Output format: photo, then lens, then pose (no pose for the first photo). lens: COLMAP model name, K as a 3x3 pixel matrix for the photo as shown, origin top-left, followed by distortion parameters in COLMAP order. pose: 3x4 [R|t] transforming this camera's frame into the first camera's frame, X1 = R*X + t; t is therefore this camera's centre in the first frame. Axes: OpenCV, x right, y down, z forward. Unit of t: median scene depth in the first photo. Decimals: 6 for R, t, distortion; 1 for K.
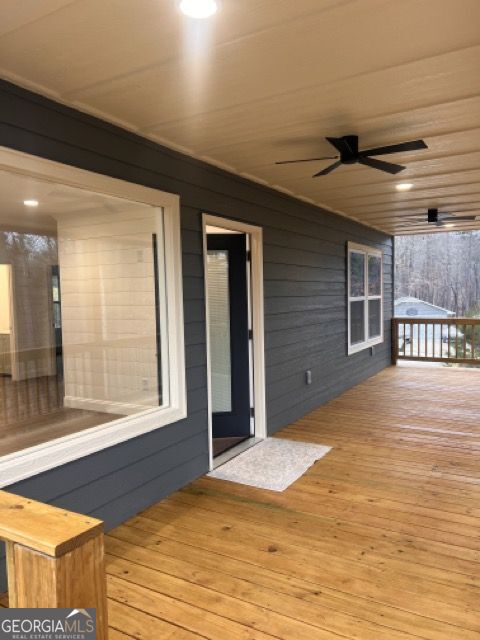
lens RADIAL K [[482.5, 0, 242.7], [0, 482.5, 322.9], [0, 0, 1]] dist [0.060074, -0.069789]
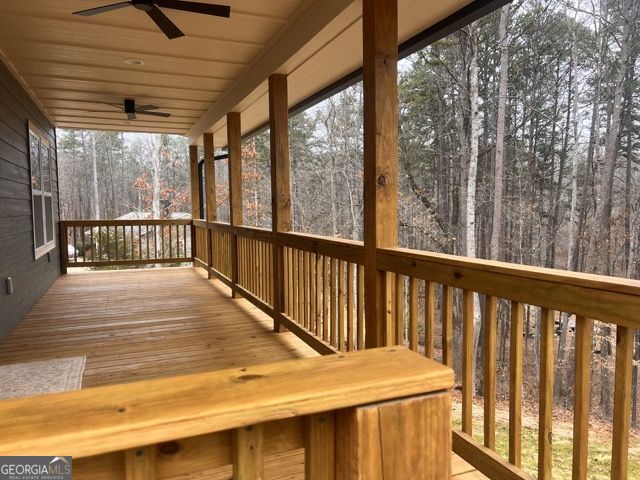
lens RADIAL K [[482.5, 0, 323.3], [0, 482.5, 238.4], [0, 0, 1]] dist [0.060074, -0.069789]
pose [[0.597312, -0.037170, 0.801148, -0.224663], [0.045412, 0.998890, 0.012486, 0.063521], [-0.800723, 0.028924, 0.598337, 0.174142]]
